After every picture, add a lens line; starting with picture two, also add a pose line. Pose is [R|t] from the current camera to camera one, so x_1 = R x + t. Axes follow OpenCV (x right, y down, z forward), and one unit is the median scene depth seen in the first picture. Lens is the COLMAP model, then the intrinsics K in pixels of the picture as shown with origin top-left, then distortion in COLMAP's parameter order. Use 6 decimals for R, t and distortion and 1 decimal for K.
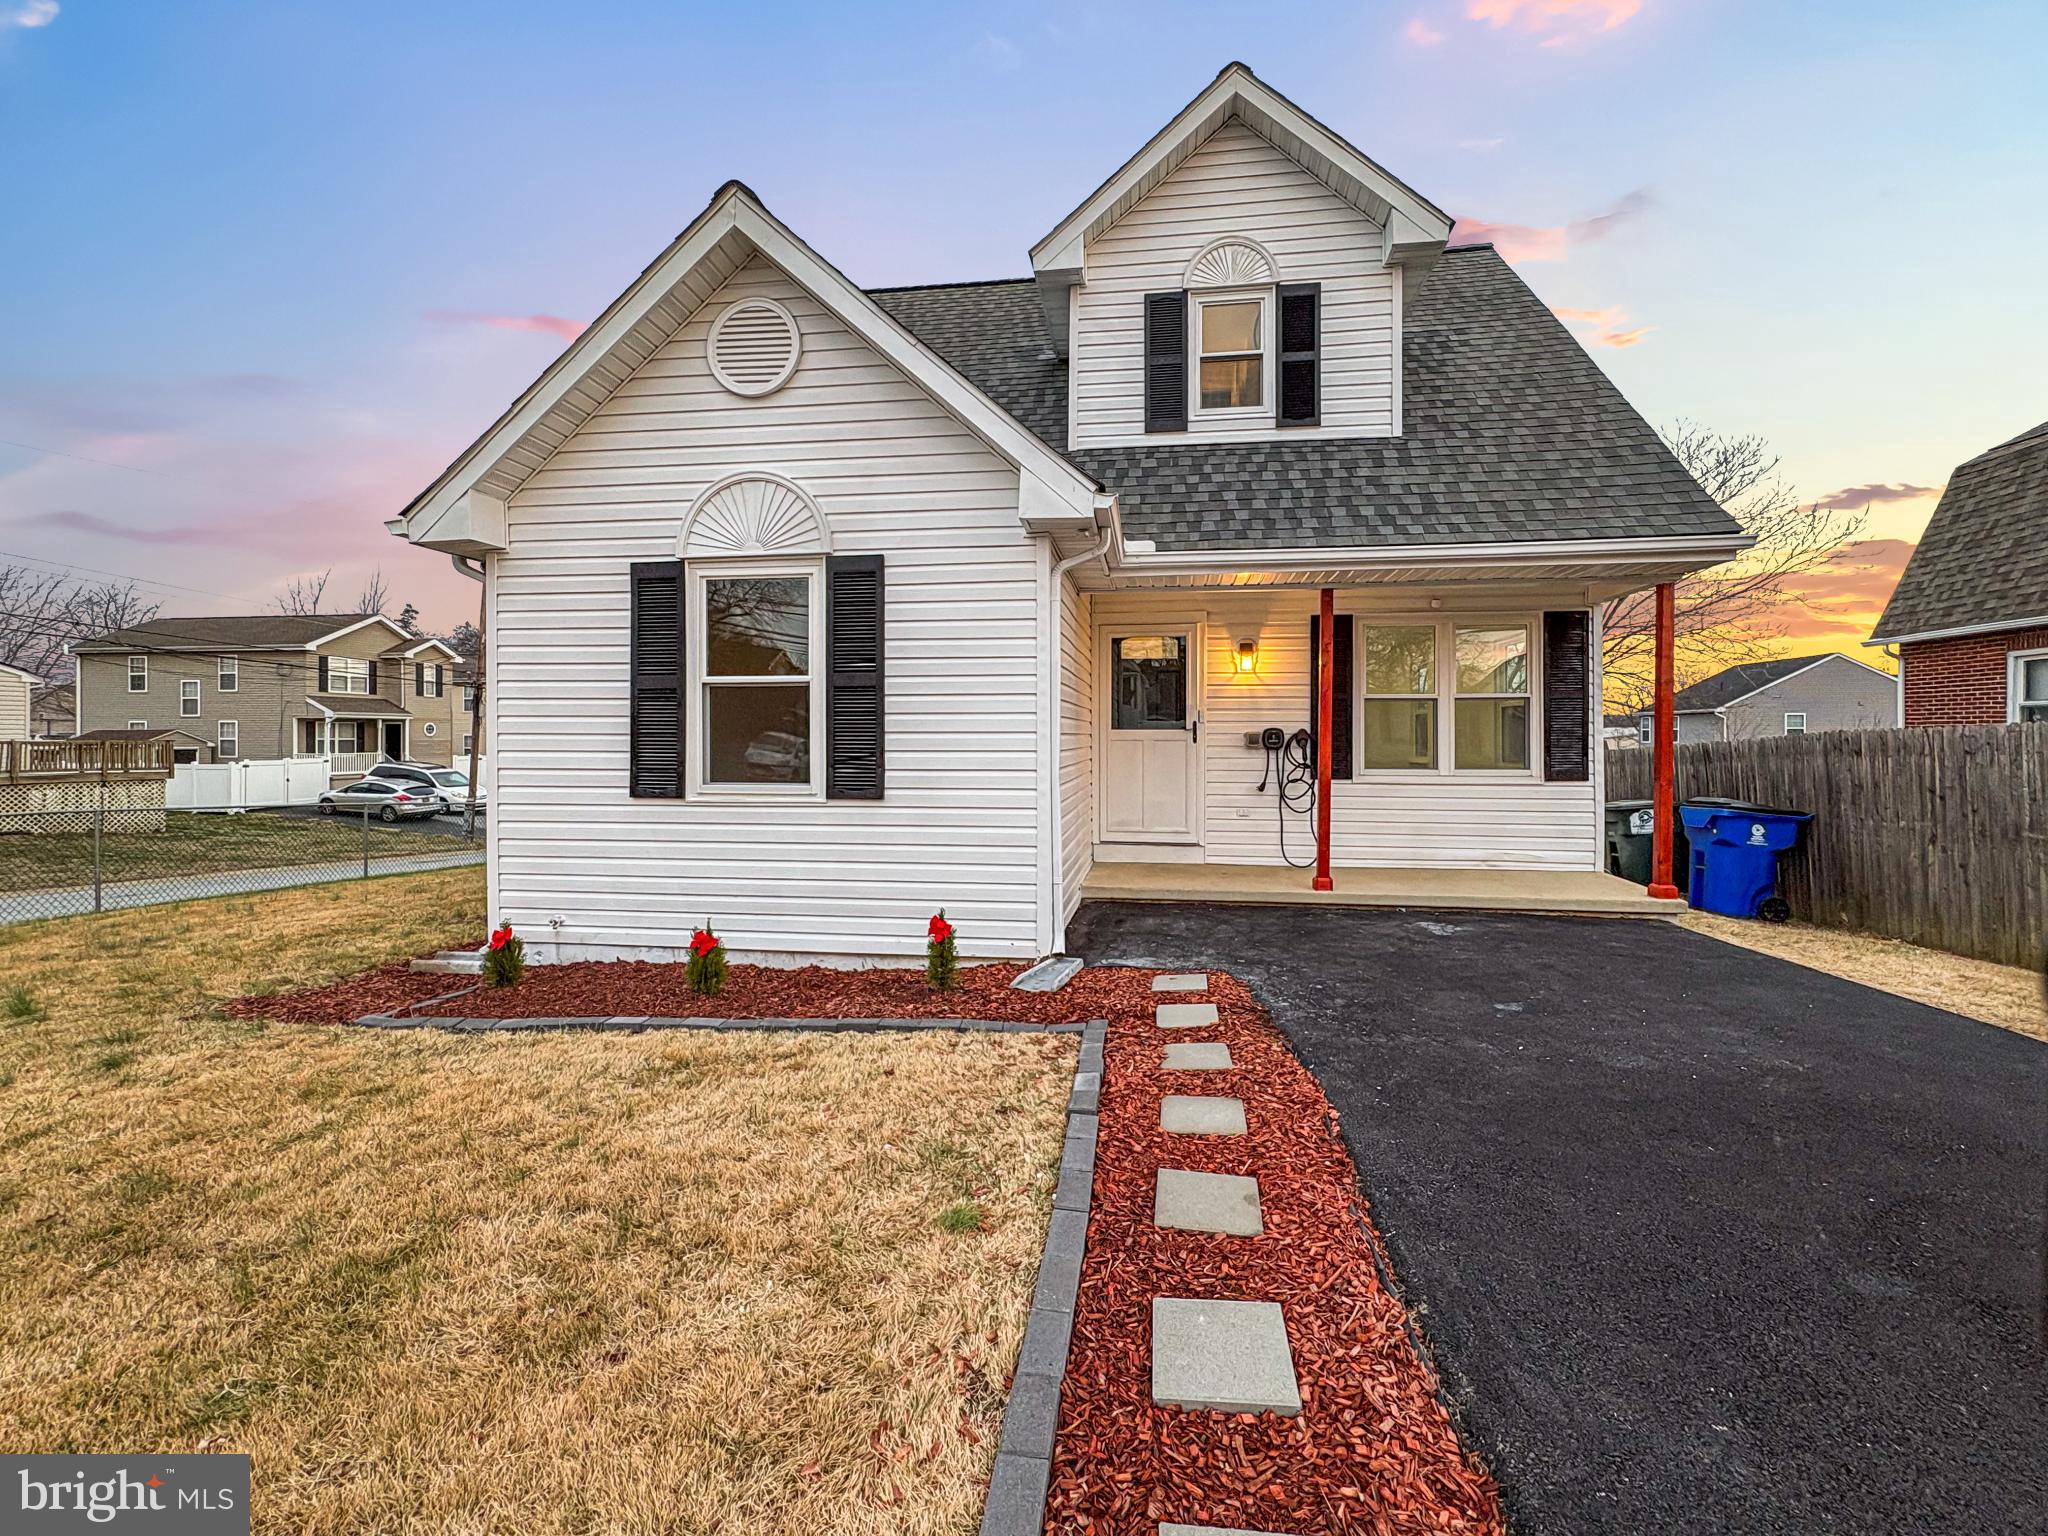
lens RADIAL K [[829.9, 0, 1034.6], [0, 829.9, 735.7], [0, 0, 1]] dist [-0.001455, -0.000226]
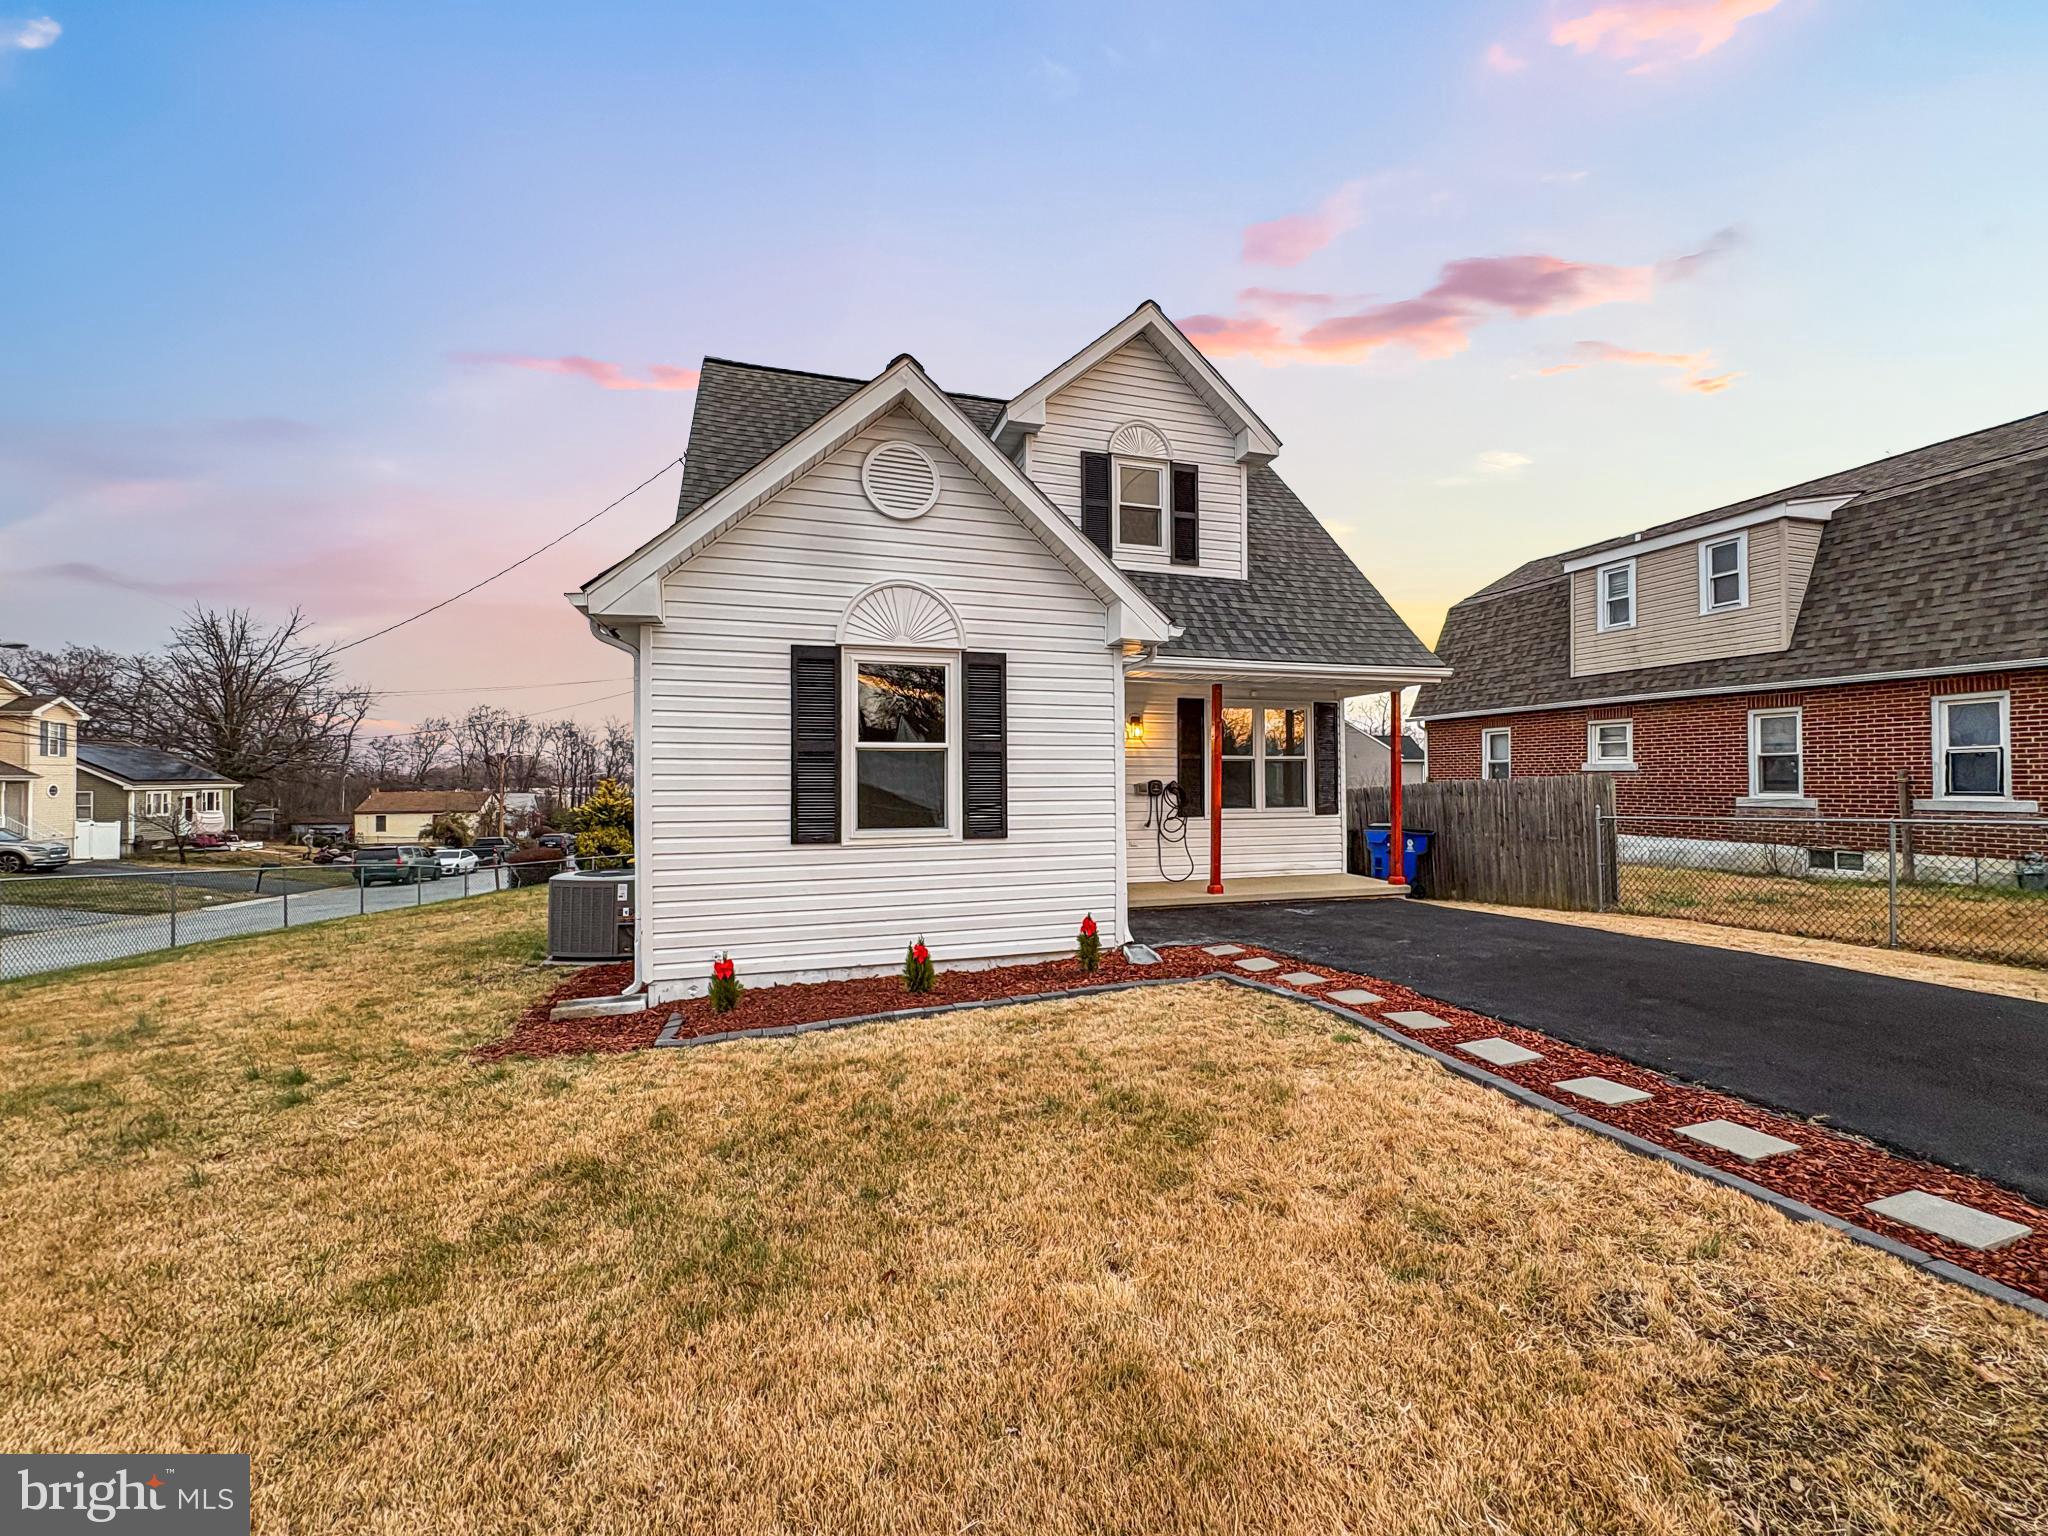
lens RADIAL K [[829.8, 0, 1024.0], [0, 829.8, 768.0], [0, 0, 1]] dist [-0.001516, -0.000092]
pose [[0.909348, 0.002004, 0.416032, -0.615038], [0.004533, 0.999881, -0.014724, -0.012906], [-0.416012, 0.015275, 0.909231, -0.186504]]
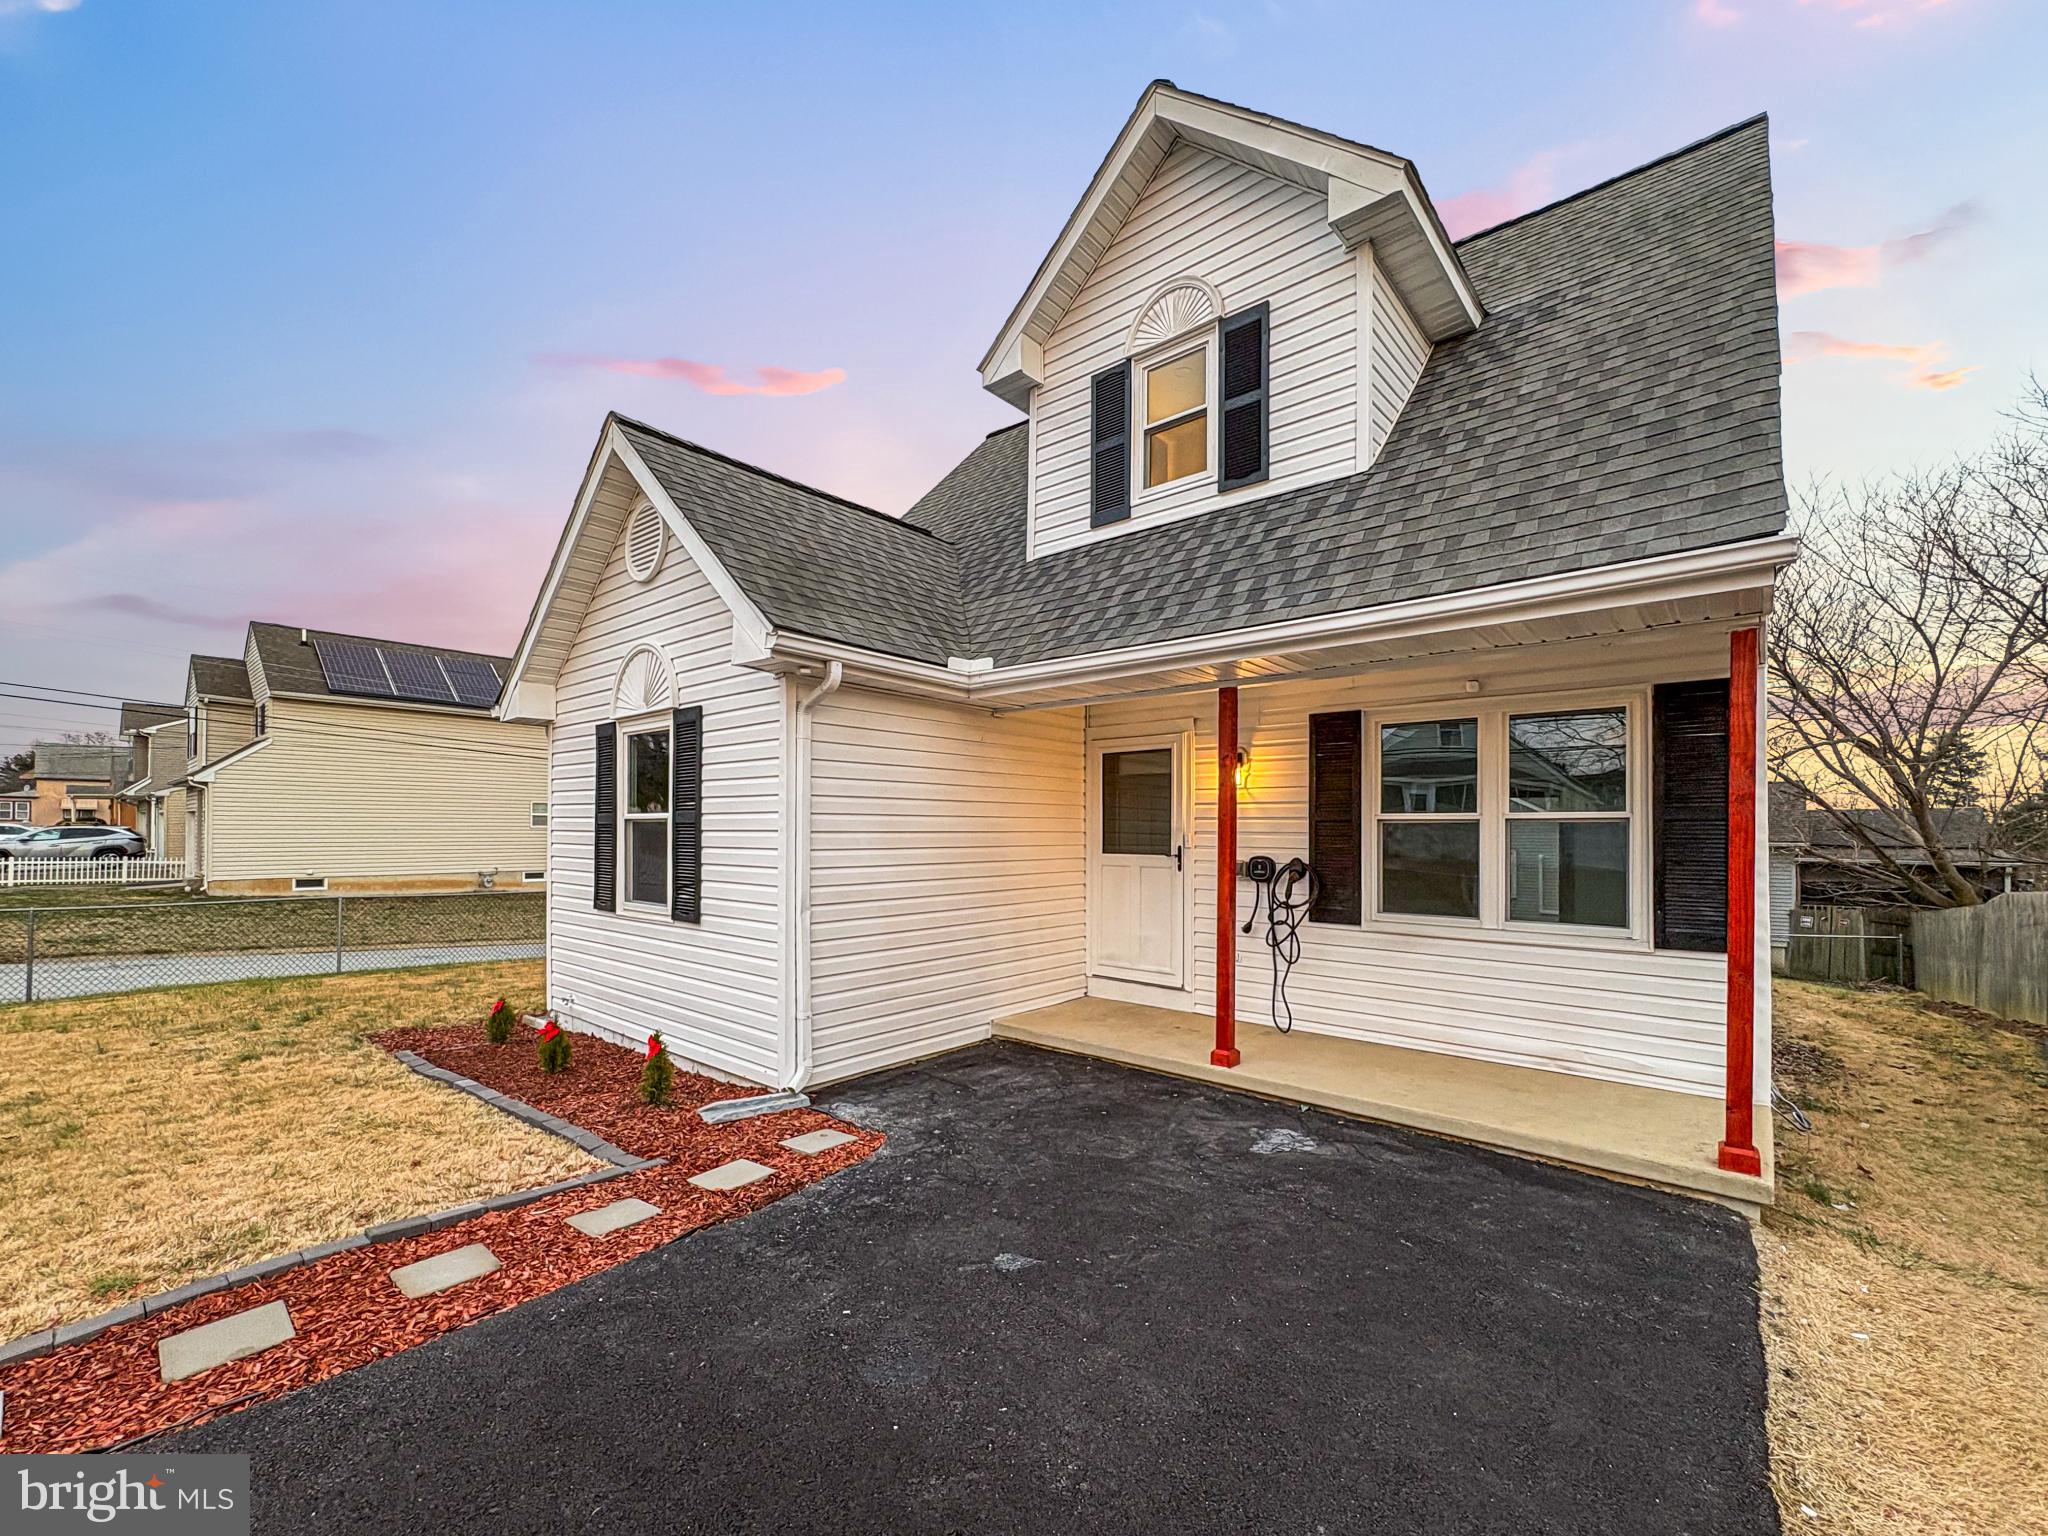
lens RADIAL K [[812.0, 0, 1022.5], [0, 812.0, 824.6], [0, 0, 1]] dist [-0.000726, -0.000087]
pose [[0.848518, -0.002151, -0.529162, 0.666896], [-0.002960, 0.999957, -0.008811, -0.042308], [0.529158, 0.009042, 0.848475, 0.261103]]
